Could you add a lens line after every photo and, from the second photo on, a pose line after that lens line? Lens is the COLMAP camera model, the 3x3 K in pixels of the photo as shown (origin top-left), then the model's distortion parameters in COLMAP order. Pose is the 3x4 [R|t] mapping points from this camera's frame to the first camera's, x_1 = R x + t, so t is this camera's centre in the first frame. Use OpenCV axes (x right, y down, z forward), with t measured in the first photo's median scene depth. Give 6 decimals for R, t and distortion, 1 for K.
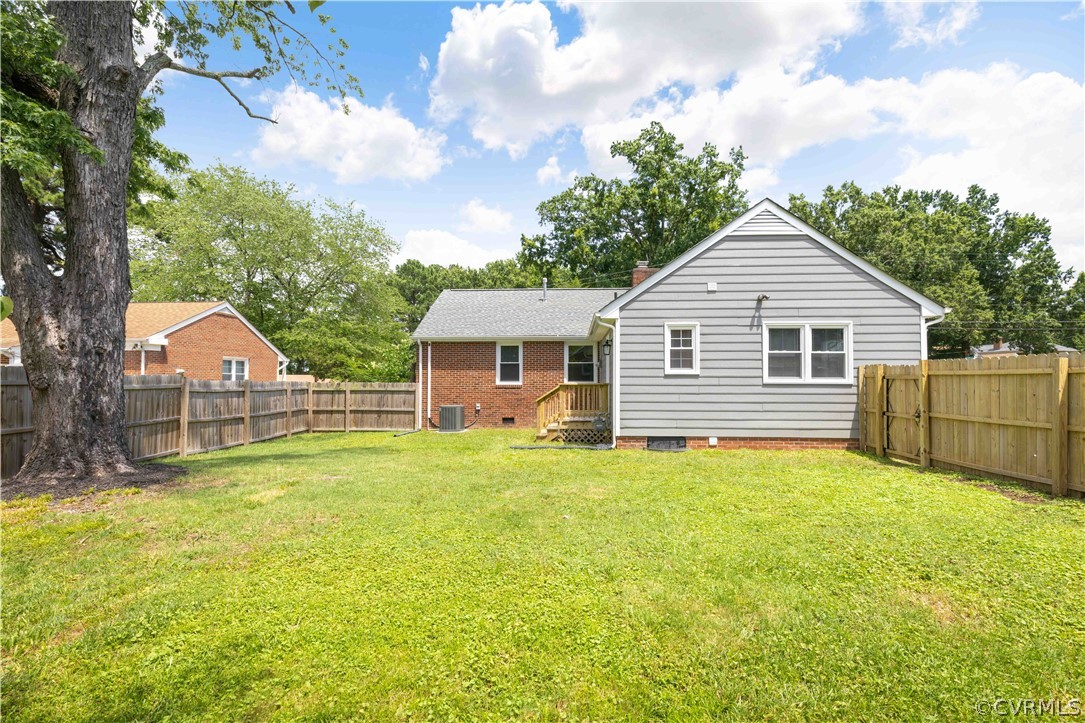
lens RADIAL K [[486.4, 0, 538.4], [0, 486.4, 374.1], [0, 0, 1]] dist [0.000631, -0.000335]
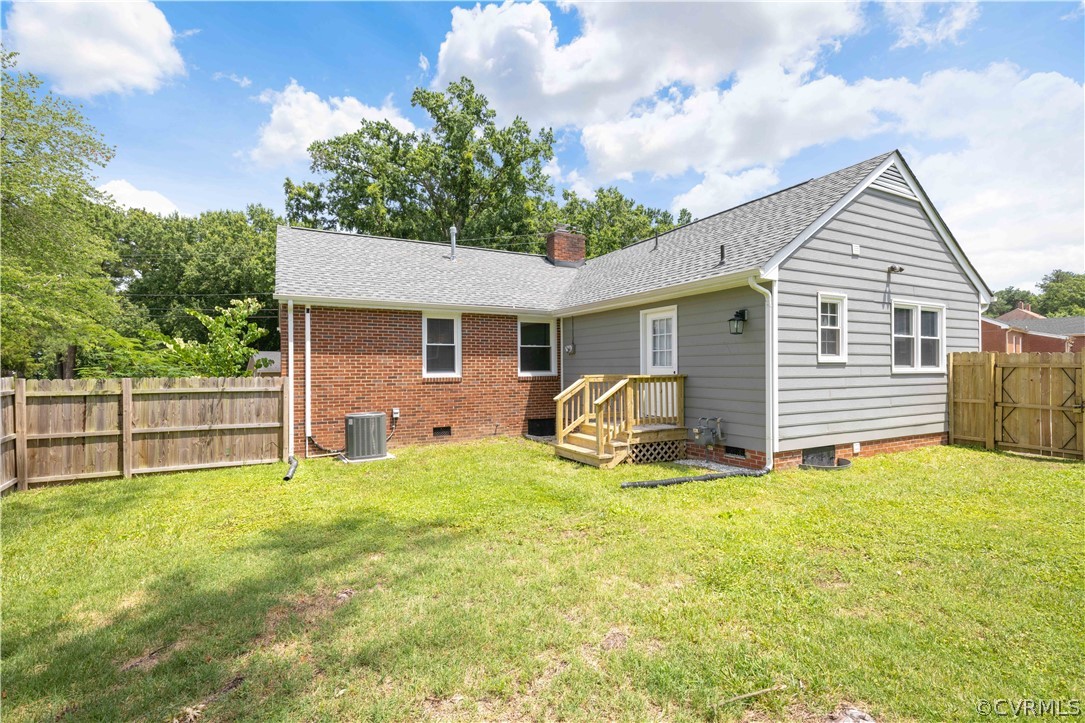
lens RADIAL K [[500.0, 0, 543.2], [0, 500.0, 367.9], [0, 0, 1]] dist [0.004045, 0.000311]
pose [[0.856997, -0.006431, 0.515282, -0.292427], [-0.000786, 0.999905, 0.013787, -0.000775], [-0.515321, -0.012220, 0.856910, 0.343408]]
